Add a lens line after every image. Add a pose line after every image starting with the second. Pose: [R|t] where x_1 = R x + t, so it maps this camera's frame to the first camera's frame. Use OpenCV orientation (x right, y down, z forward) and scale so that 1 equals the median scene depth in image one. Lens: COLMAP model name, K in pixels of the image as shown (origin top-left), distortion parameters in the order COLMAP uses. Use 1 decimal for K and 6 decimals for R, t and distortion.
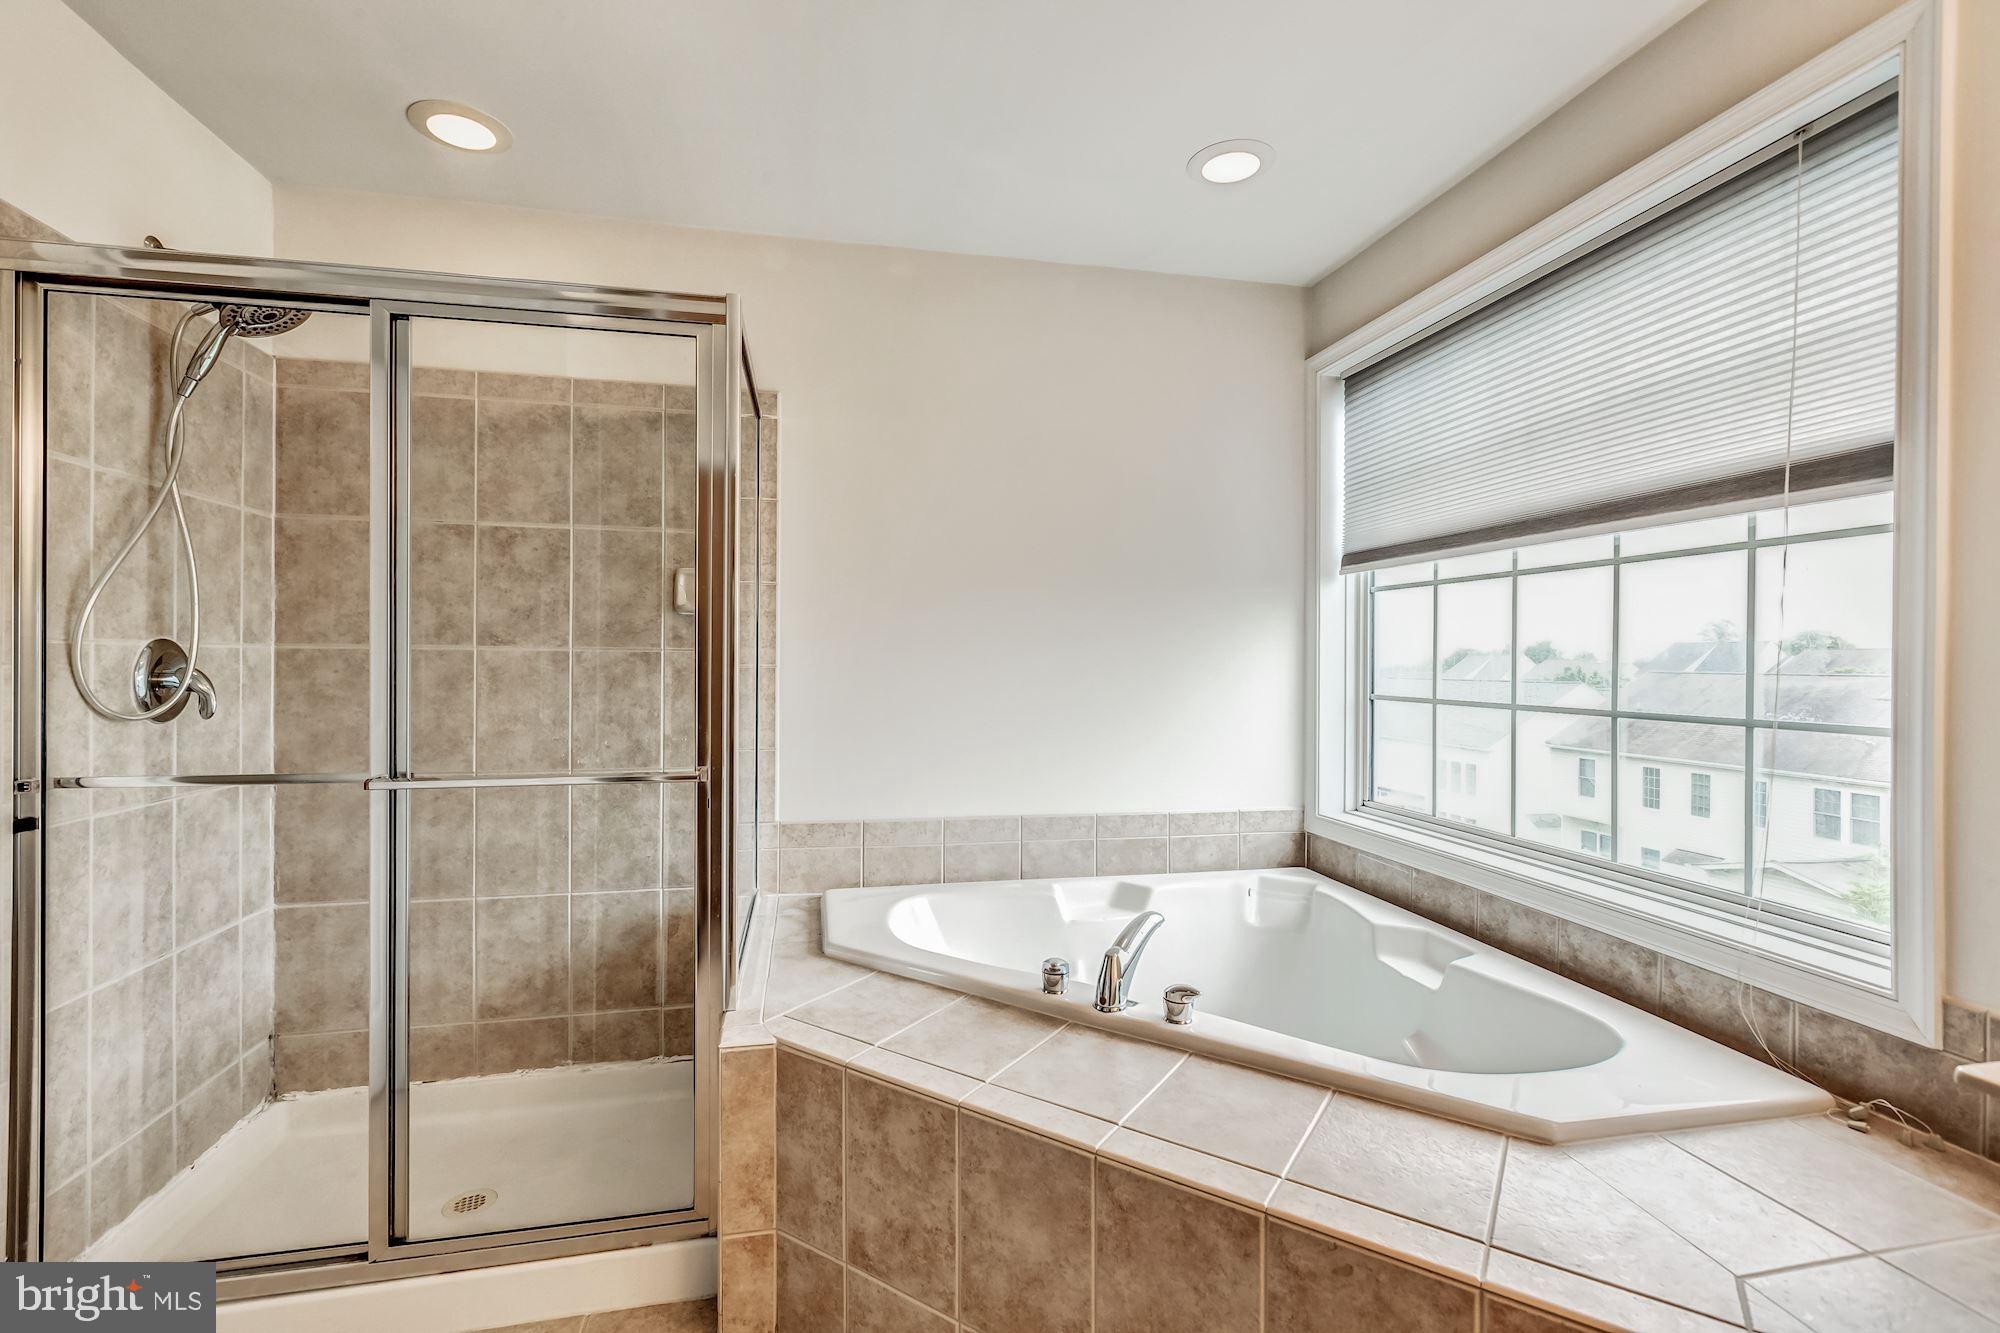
lens RADIAL K [[891.7, 0, 998.9], [0, 891.7, 663.7], [0, 0, 1]] dist [0.000079, -0.000559]
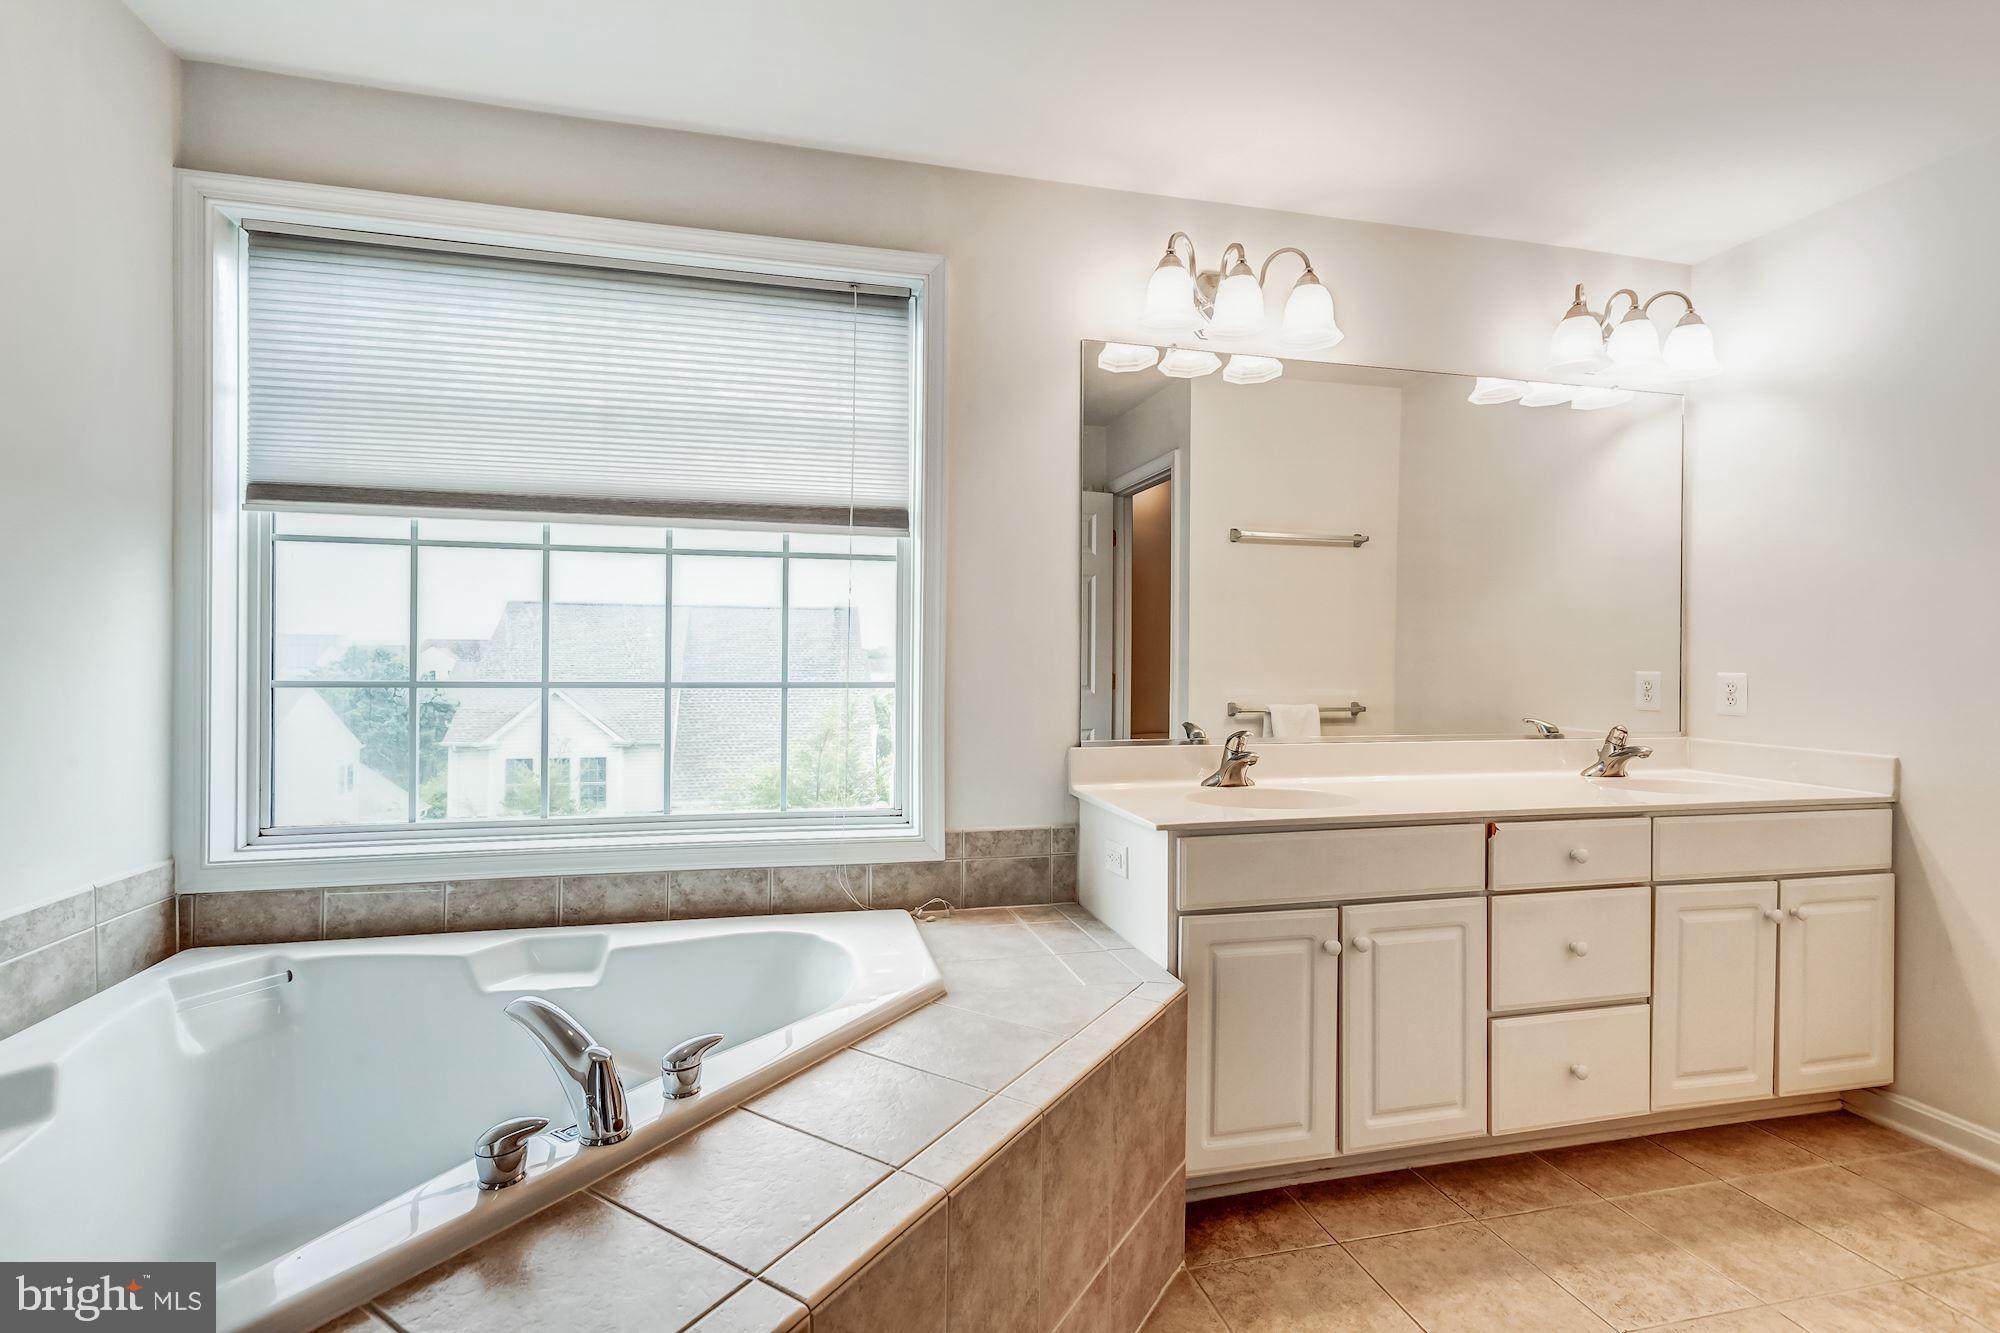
lens RADIAL K [[891.7, 0, 988.7], [0, 891.7, 665.0], [0, 0, 1]] dist [0.000079, -0.000559]
pose [[-0.019914, -0.004585, 0.999791, -0.410992], [-0.000068, 0.999989, 0.004584, 0.022782], [-0.999802, 0.000023, -0.019914, 0.547860]]
